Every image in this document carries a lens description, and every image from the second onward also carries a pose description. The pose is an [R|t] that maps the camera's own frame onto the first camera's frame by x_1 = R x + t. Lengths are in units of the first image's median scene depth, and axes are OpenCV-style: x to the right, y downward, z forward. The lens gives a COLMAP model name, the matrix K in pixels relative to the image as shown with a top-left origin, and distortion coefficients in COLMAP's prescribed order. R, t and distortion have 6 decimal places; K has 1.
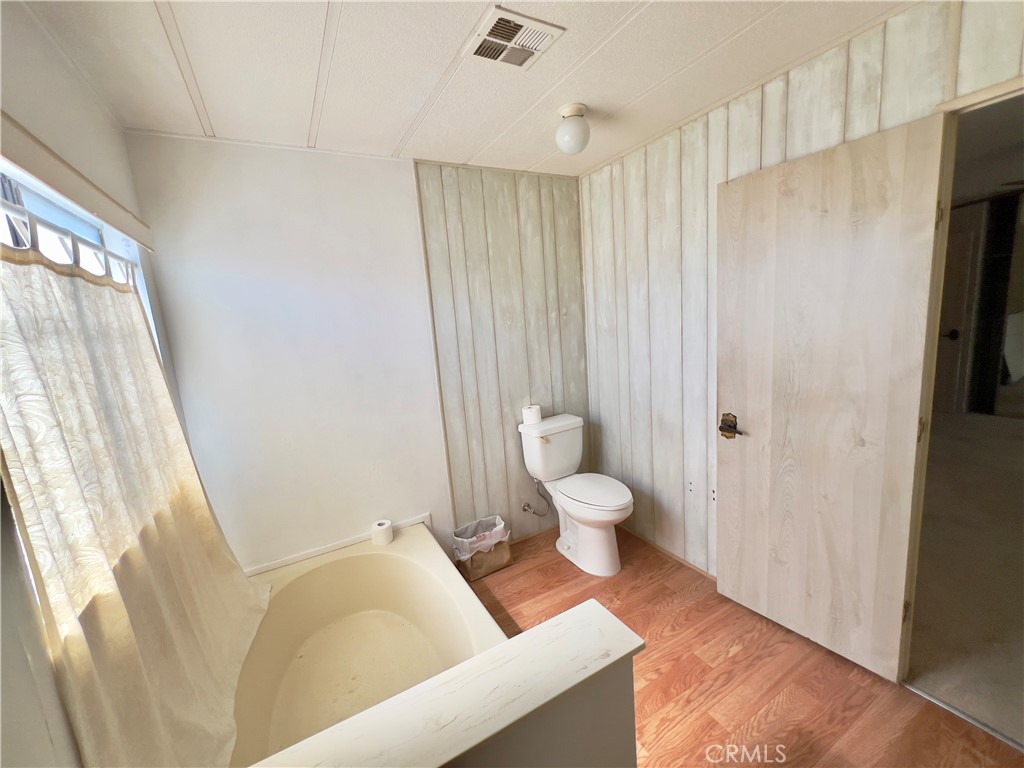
lens RADIAL K [[409.9, 0, 508.9], [0, 409.9, 384.5], [0, 0, 1]] dist [0.000047, 0.000081]
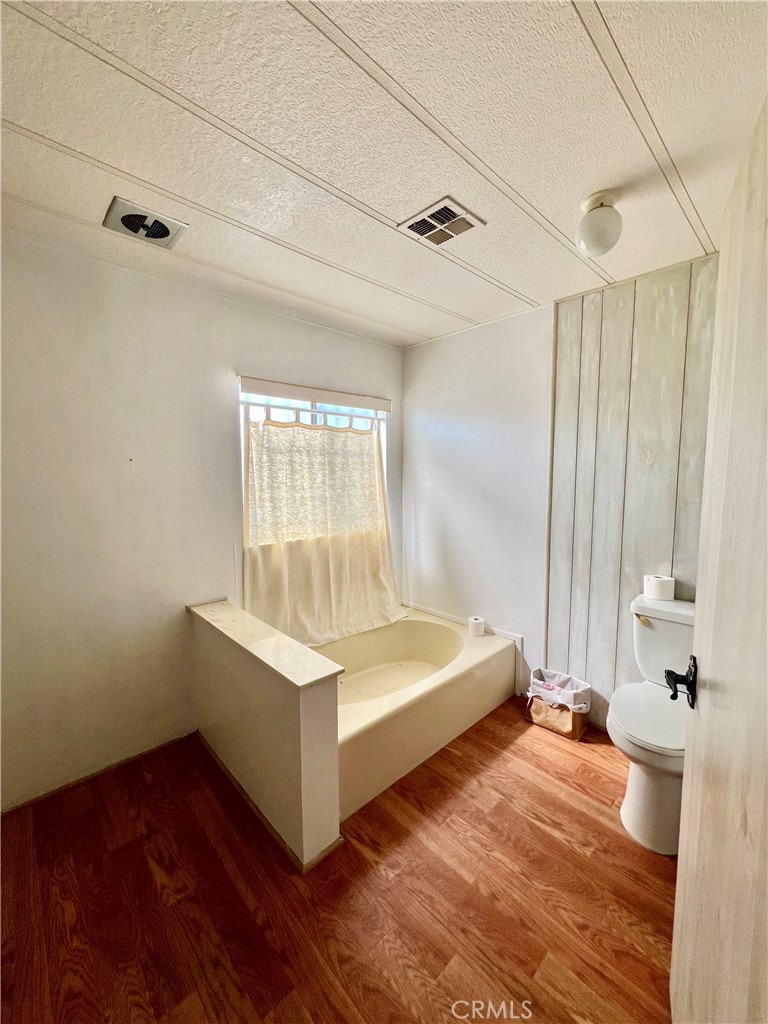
lens RADIAL K [[411.6, 0, 388.1], [0, 411.6, 509.8], [0, 0, 1]] dist [-0.000739, 0.000486]
pose [[0.255242, 0.168064, -0.952159, 0.656137], [-0.175555, 0.976464, 0.125294, -0.075002], [0.950806, 0.135176, 0.278739, 0.327070]]
